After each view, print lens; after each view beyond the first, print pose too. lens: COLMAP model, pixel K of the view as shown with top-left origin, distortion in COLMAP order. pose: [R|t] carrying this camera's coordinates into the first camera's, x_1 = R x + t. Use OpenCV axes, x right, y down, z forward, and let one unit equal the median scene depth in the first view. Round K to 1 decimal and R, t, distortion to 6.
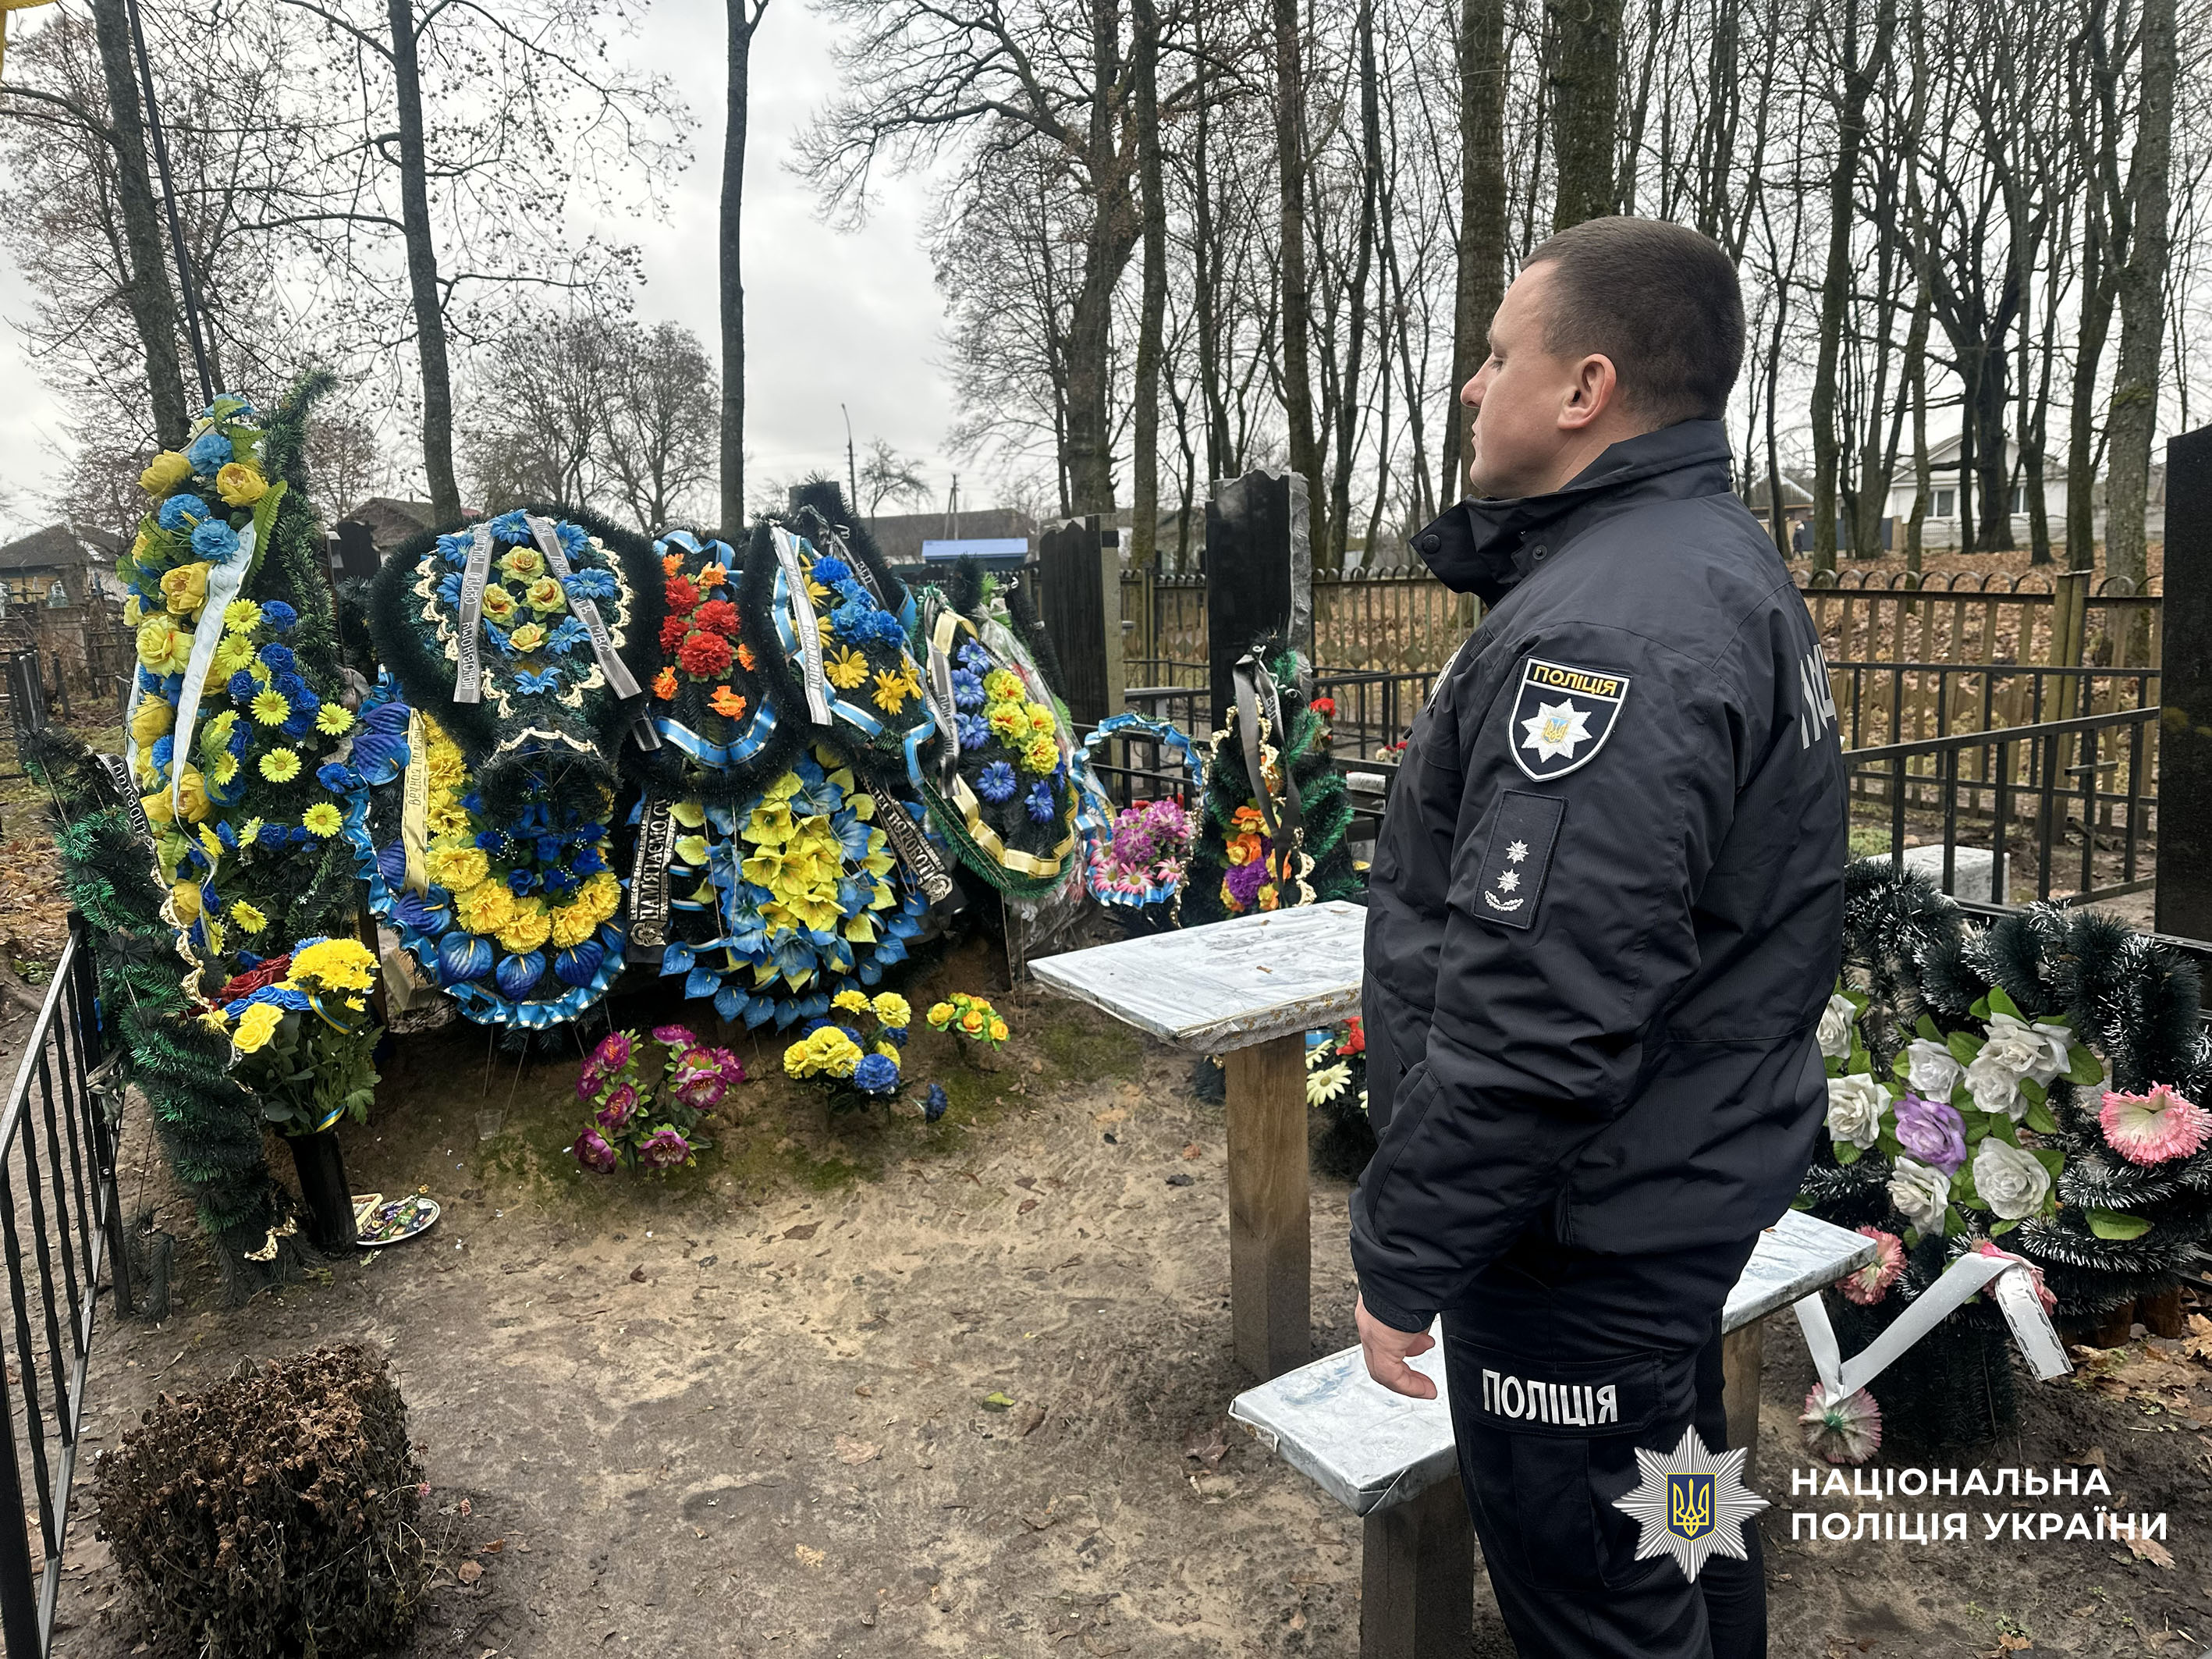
lens RADIAL K [[1564.9, 0, 1106.0], [0, 1564.9, 829.5], [0, 0, 1]] dist [0.000204, -0.000352]
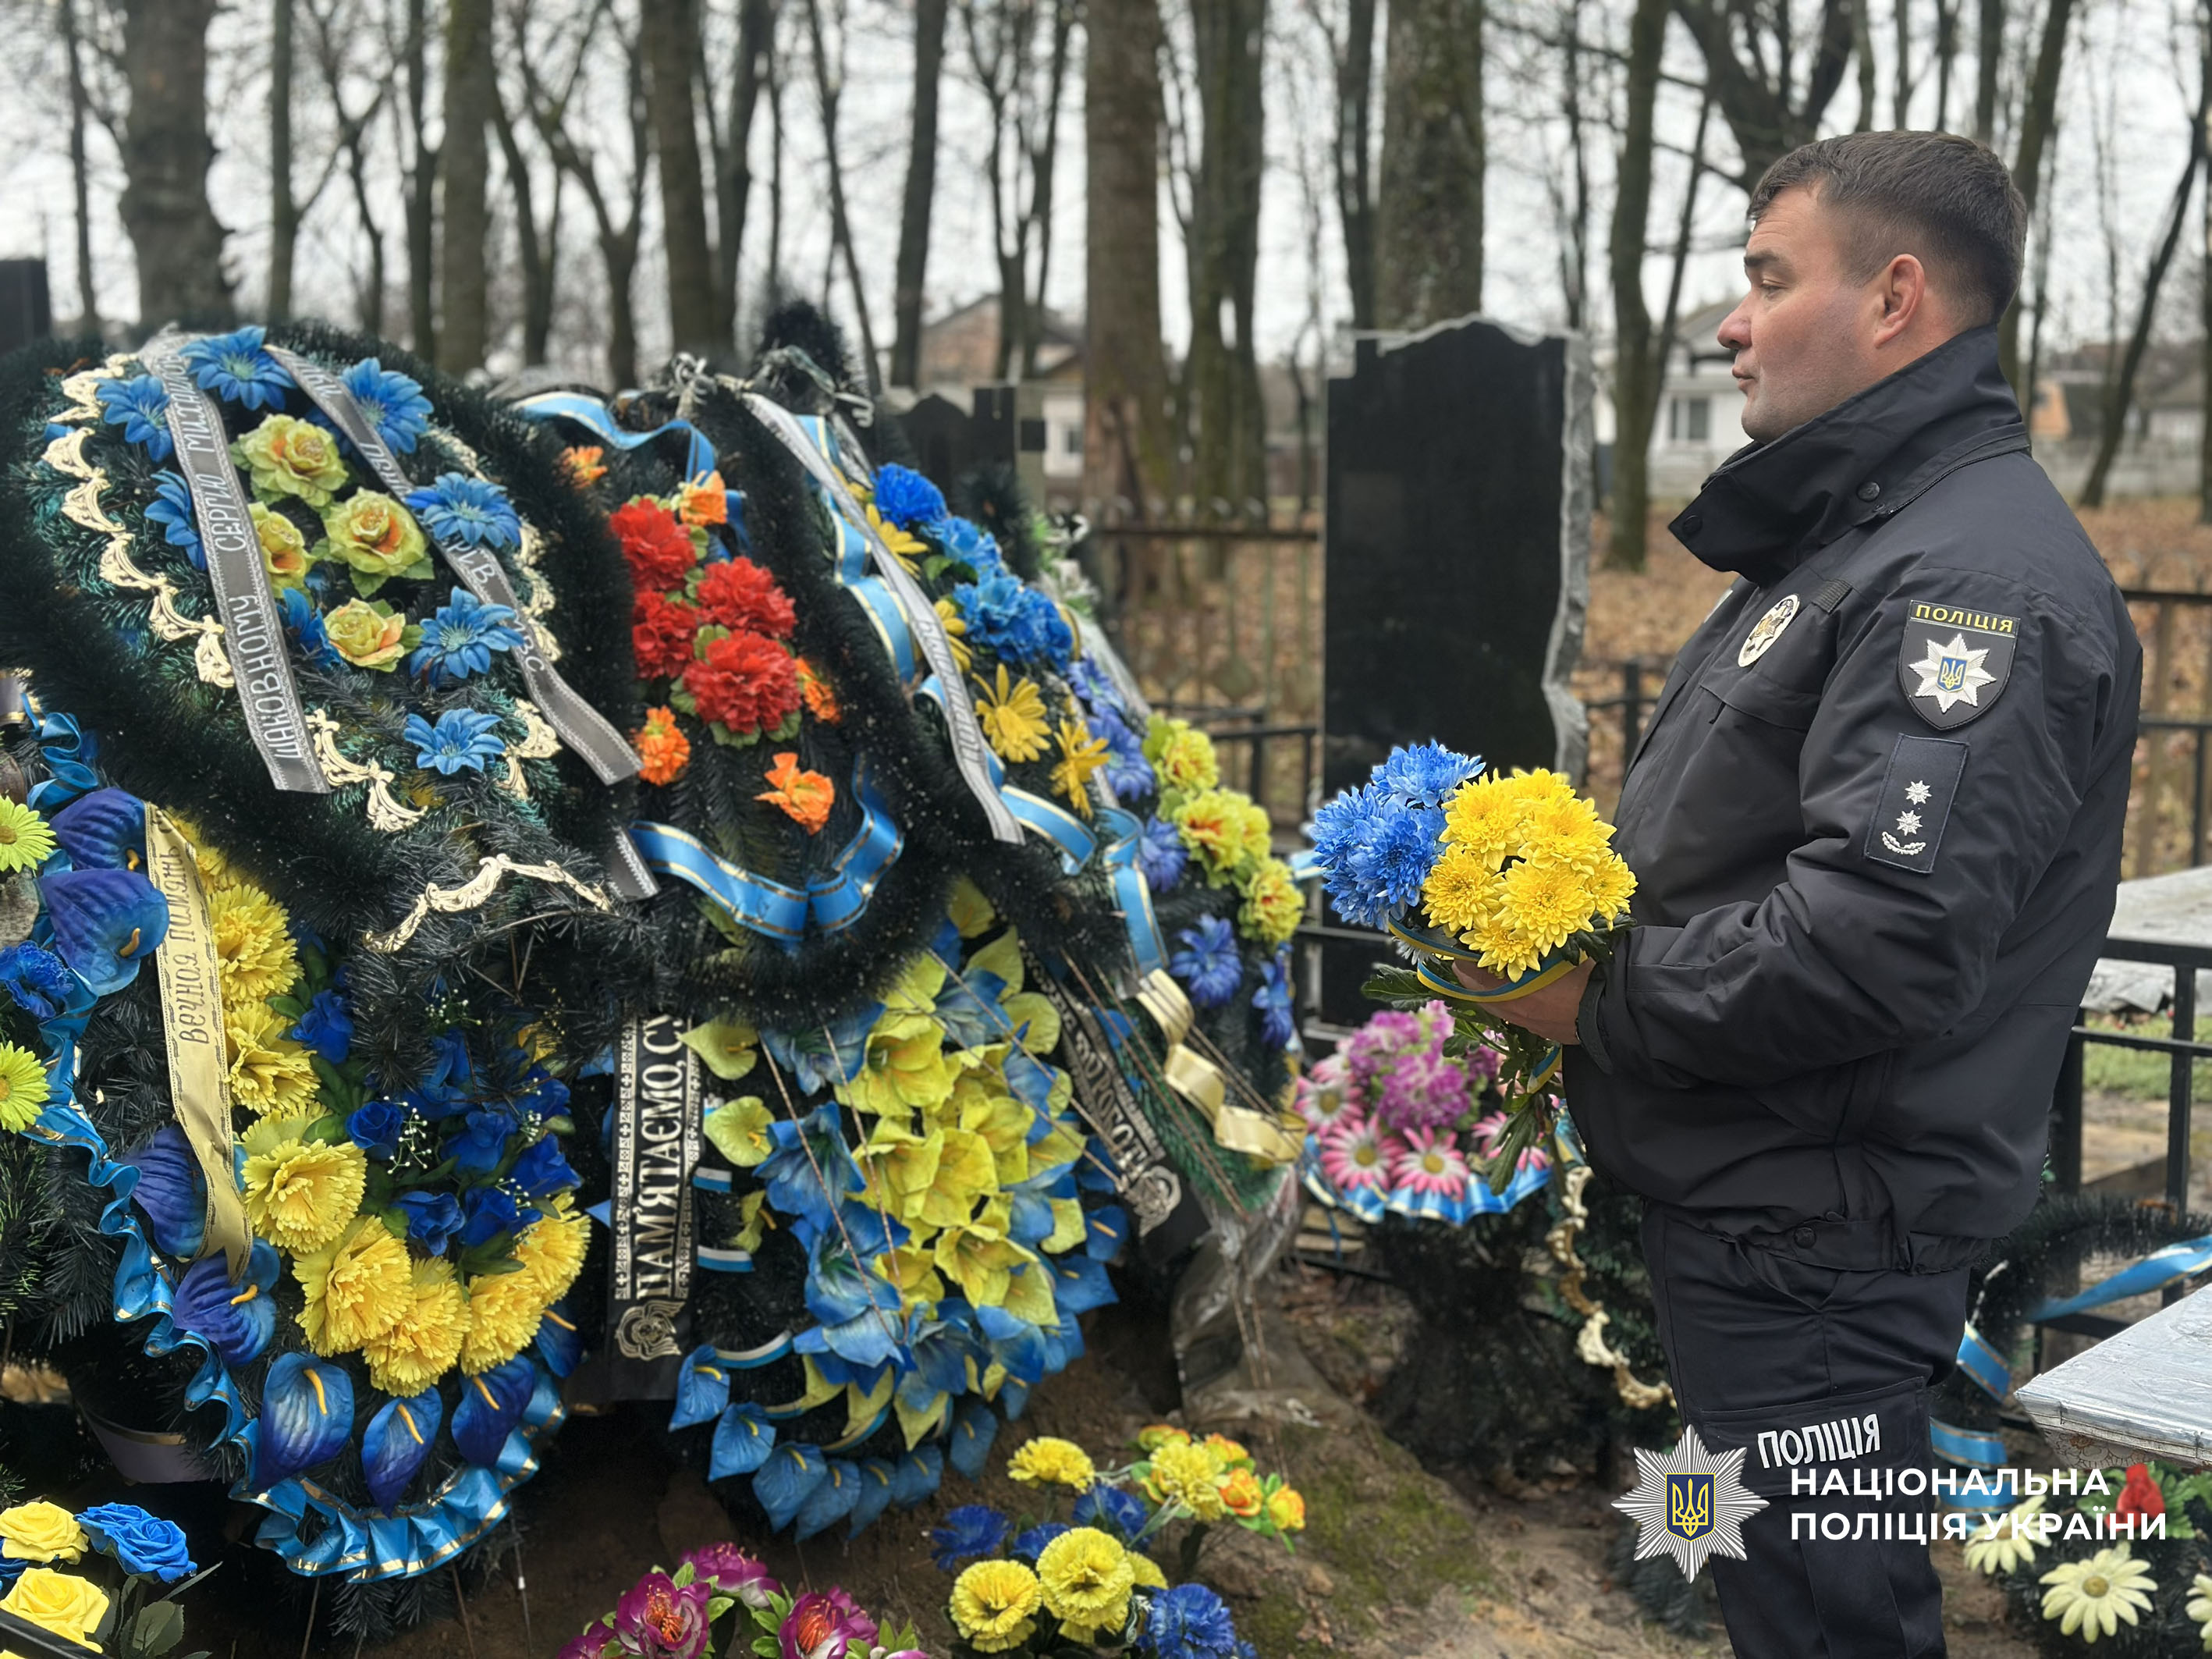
lens RADIAL K [[3145.6, 0, 1106.0], [0, 3145.6, 829.5], [0, 0, 1]] dist [-0.008349, 0.914296]
pose [[0.959203, 0.005938, 0.282655, -0.411993], [0.008775, 0.998672, -0.050758, -0.025156], [-0.282581, 0.051167, 0.957878, 0.130471]]
